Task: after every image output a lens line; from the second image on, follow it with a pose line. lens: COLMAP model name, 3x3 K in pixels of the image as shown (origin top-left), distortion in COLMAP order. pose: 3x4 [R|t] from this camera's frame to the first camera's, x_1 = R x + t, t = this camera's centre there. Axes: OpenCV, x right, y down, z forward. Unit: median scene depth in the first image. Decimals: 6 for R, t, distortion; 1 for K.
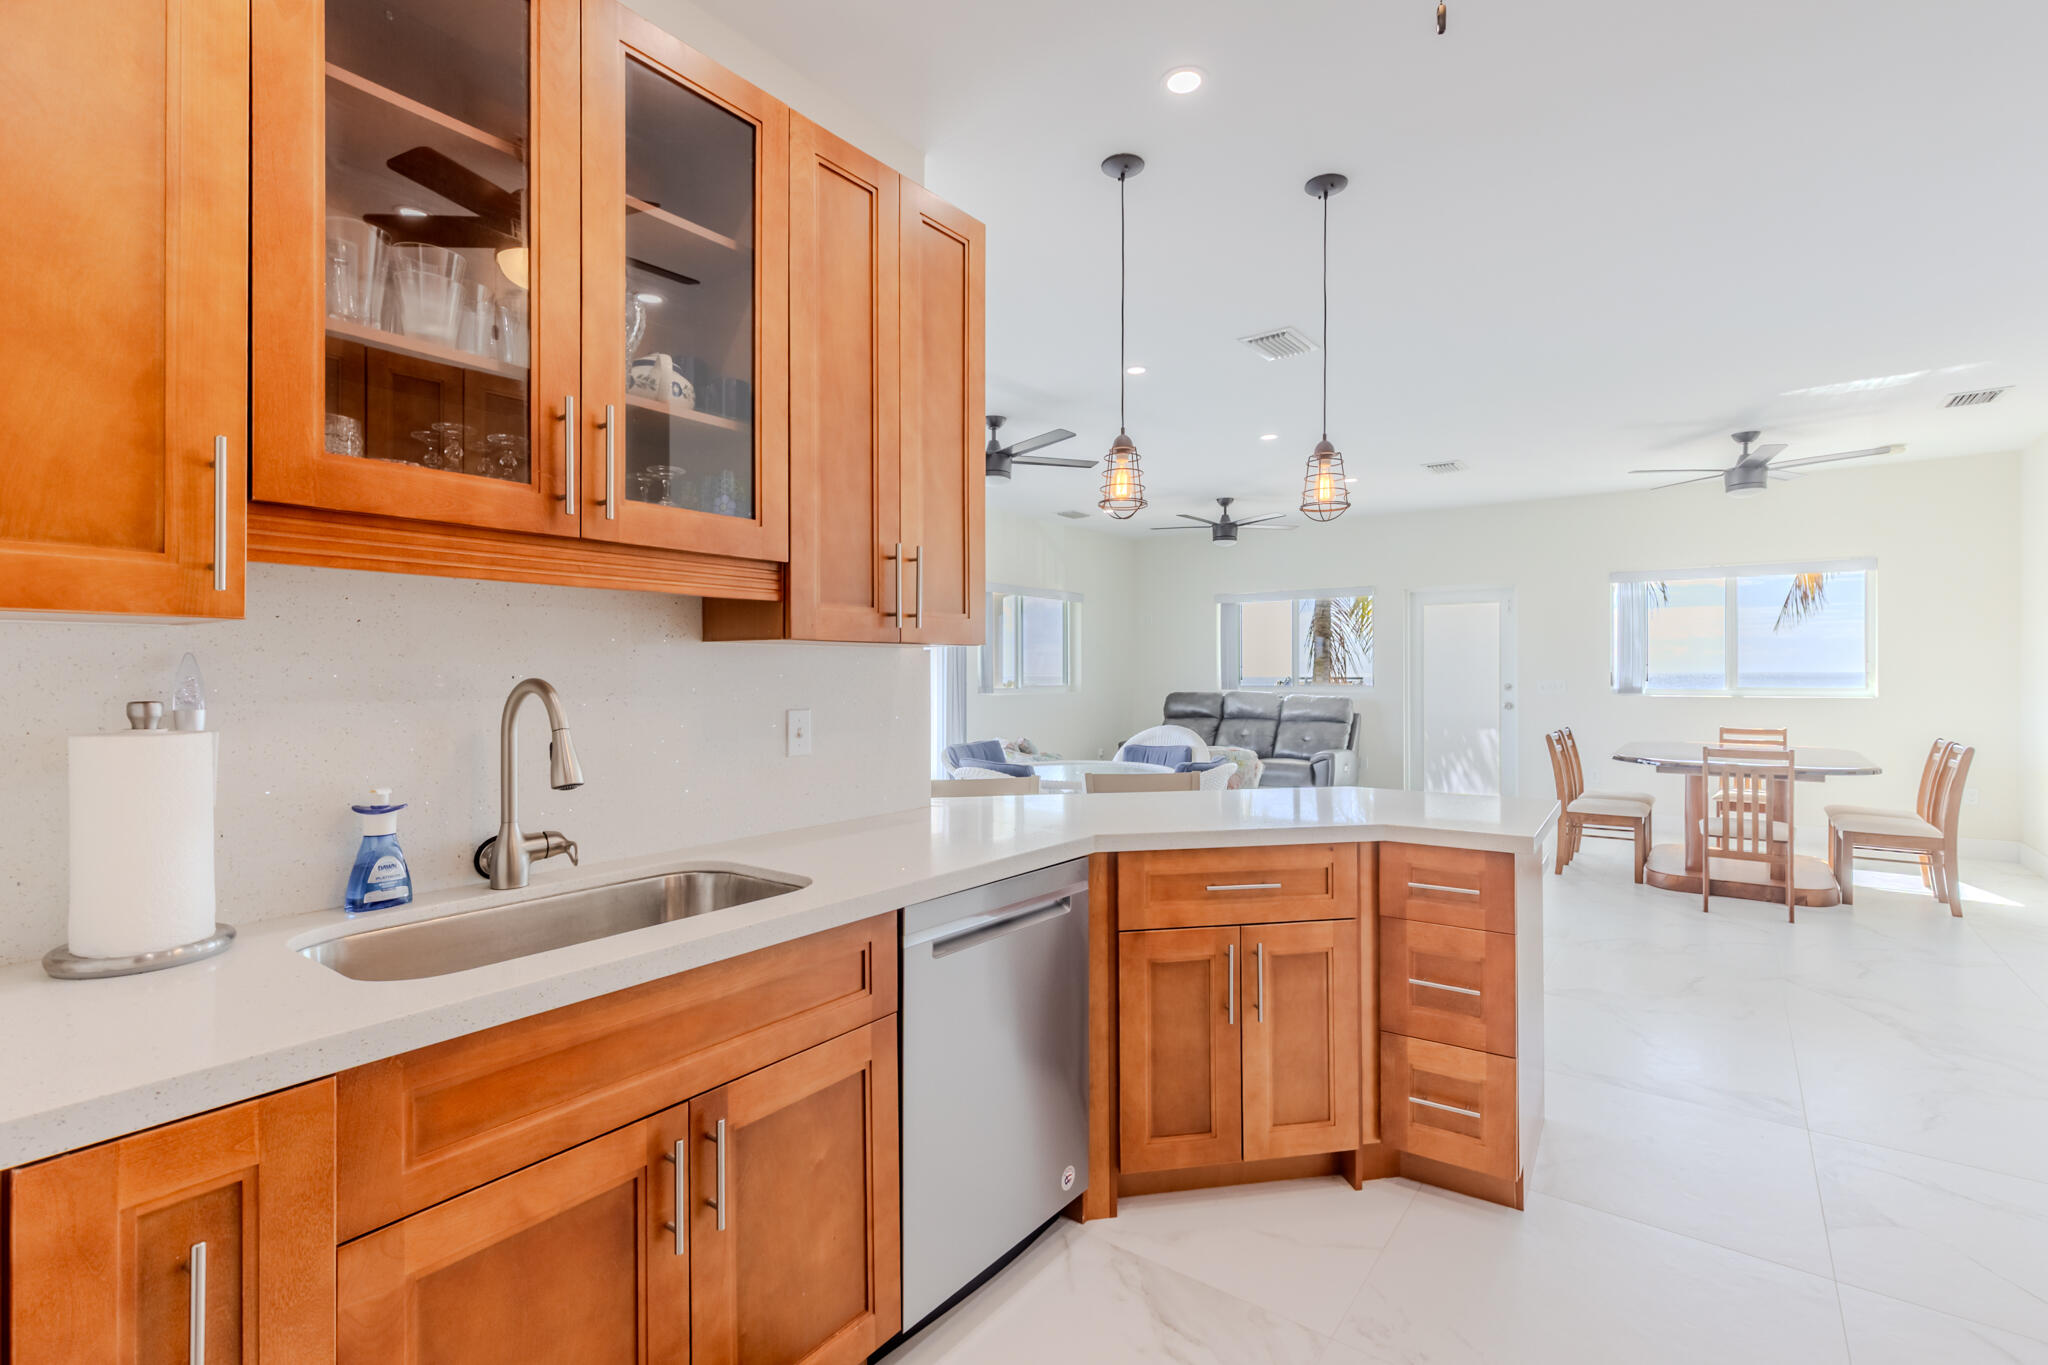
lens RADIAL K [[912.8, 0, 1021.9], [0, 912.8, 683.7], [0, 0, 1]] dist [-0.018709, -0.000011]
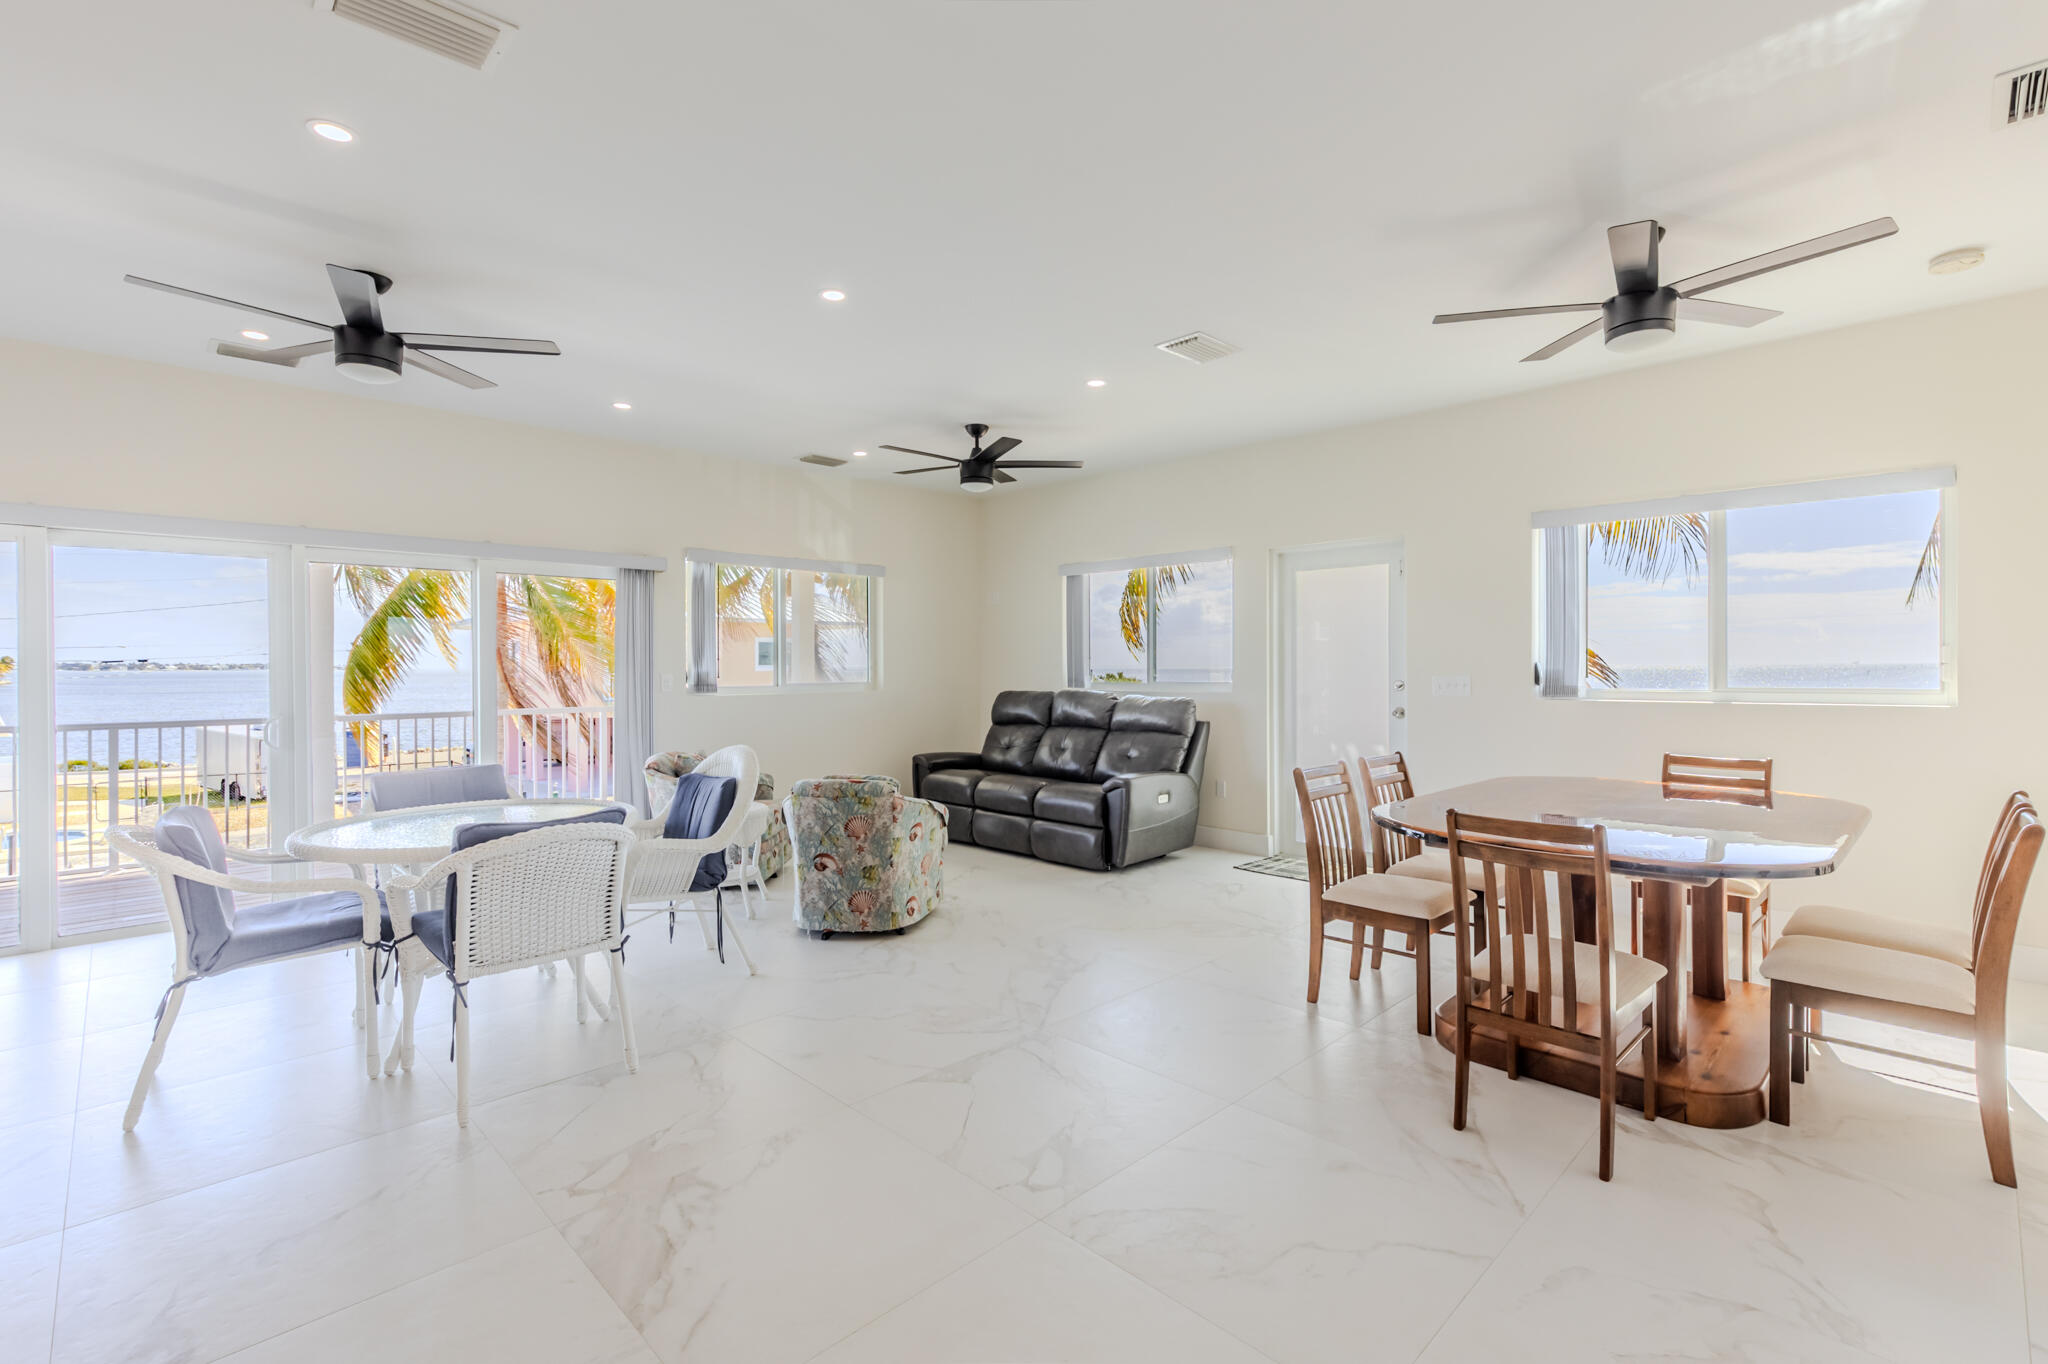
lens RADIAL K [[912.8, 0, 1027.5], [0, 912.8, 687.6], [0, 0, 1]] dist [-0.018709, -0.000011]
pose [[0.990319, 0.002468, -0.138789, 0.363940], [-0.000874, 0.999933, 0.011551, -0.002953], [0.138808, -0.011318, 0.990255, 0.283618]]
